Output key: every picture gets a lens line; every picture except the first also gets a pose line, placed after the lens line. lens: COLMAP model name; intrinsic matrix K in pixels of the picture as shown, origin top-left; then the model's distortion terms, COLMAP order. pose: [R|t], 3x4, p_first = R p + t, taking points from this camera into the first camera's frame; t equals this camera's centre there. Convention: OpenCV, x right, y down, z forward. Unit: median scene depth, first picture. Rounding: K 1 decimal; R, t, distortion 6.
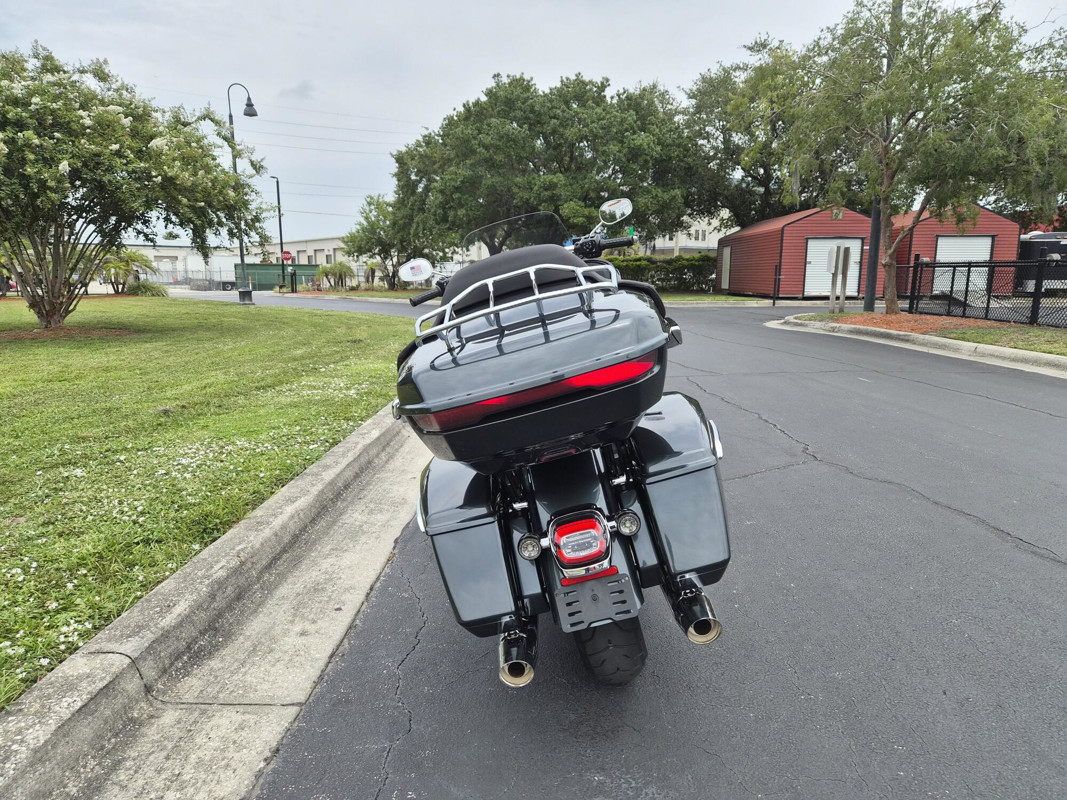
lens RADIAL K [[714.9, 0, 525.4], [0, 714.9, 401.0], [0, 0, 1]] dist [0.075743, -0.061515]
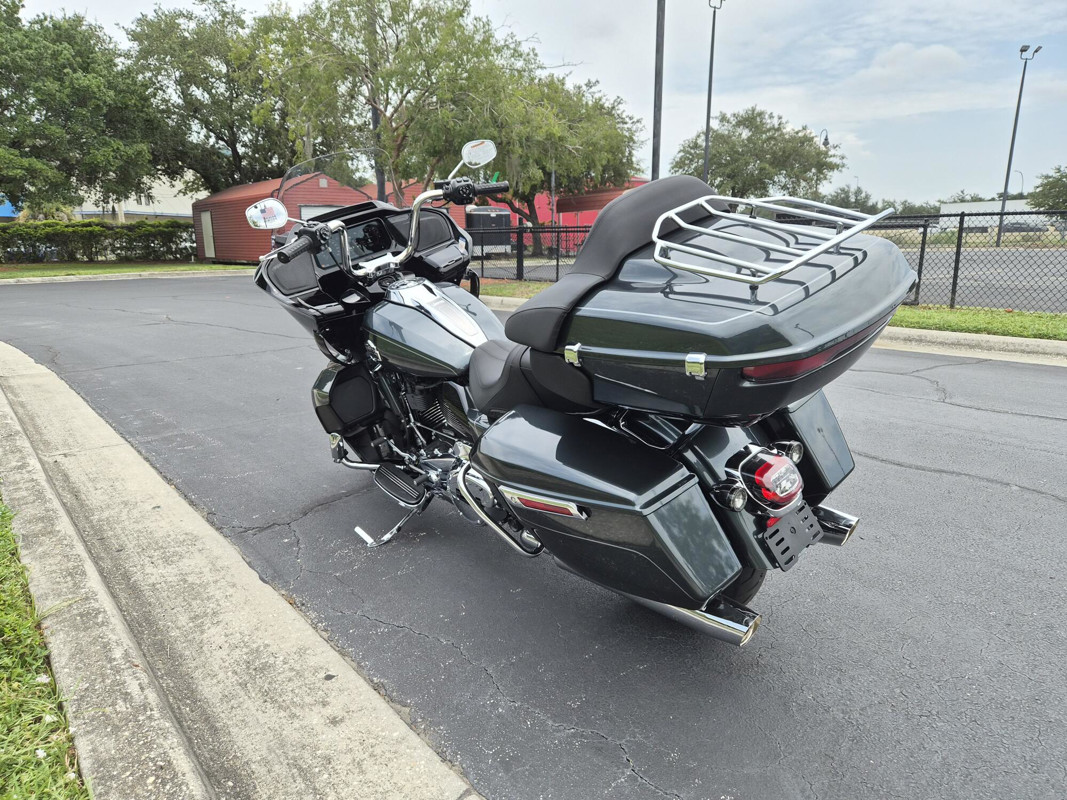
lens RADIAL K [[714.9, 0, 525.4], [0, 714.9, 401.0], [0, 0, 1]] dist [0.075743, -0.061515]
pose [[0.757329, -0.152657, 0.634939, -0.044819], [0.126748, 0.988165, 0.086402, -0.002302], [-0.640615, 0.015043, 0.767715, 0.025446]]
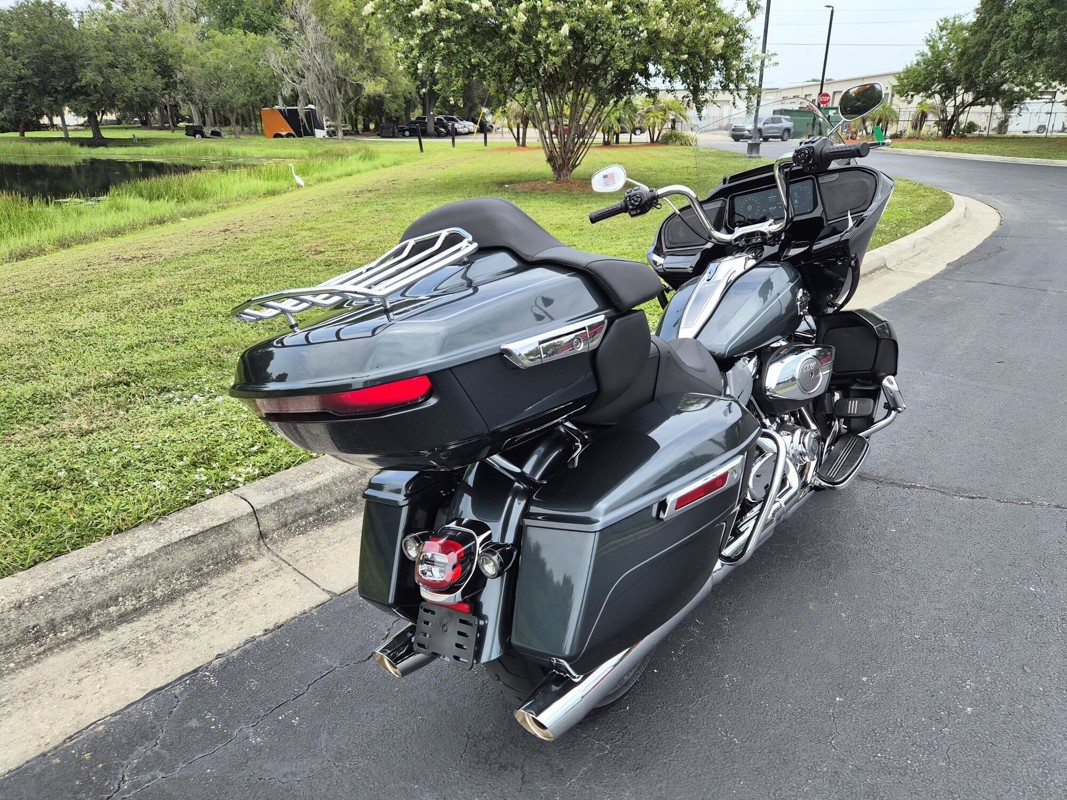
lens RADIAL K [[720.5, 0, 535.3], [0, 720.5, 396.4], [0, 0, 1]] dist [0.070323, -0.058219]
pose [[0.770907, 0.227537, -0.594920, 0.035603], [-0.109866, 0.967519, 0.227677, -0.011601], [0.627401, -0.110156, 0.770865, 0.023356]]
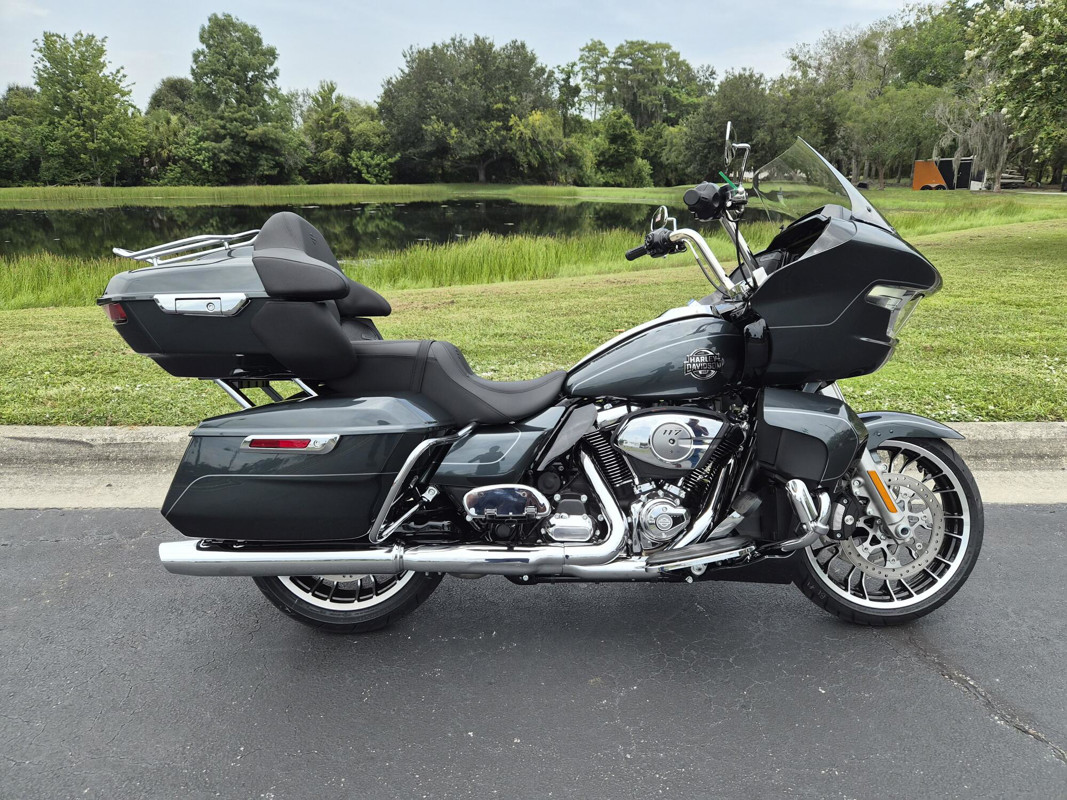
lens RADIAL K [[726.0, 0, 533.5], [0, 726.0, 400.0], [0, 0, 1]] dist [0.040885, -0.041914]
pose [[0.059114, 0.299798, -0.952169, 0.074852], [-0.171315, 0.942733, 0.286191, -0.020233], [0.983441, 0.146203, 0.107089, 0.078300]]
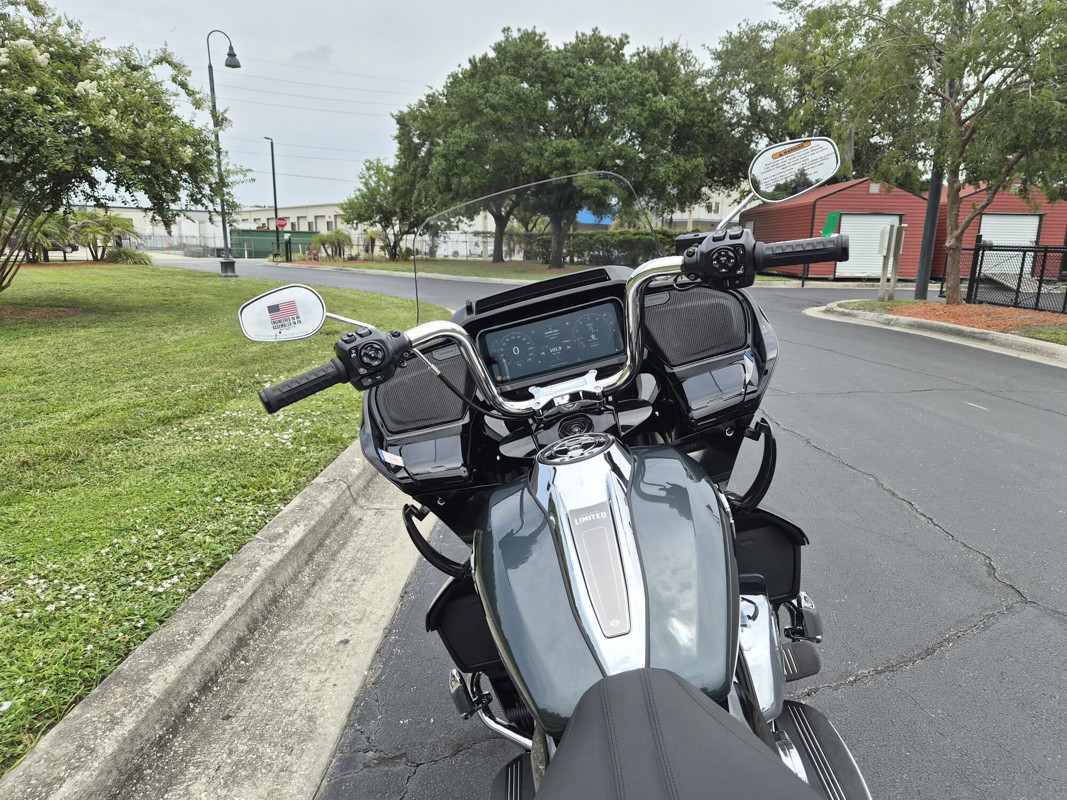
lens RADIAL K [[720.5, 0, 535.3], [0, 720.5, 396.4], [0, 0, 1]] dist [0.070323, -0.058219]
pose [[0.999861, 0.015441, 0.006316, -0.001522], [-0.015637, 0.999355, 0.032322, -0.014933], [-0.005812, -0.032416, 0.999458, 0.058818]]
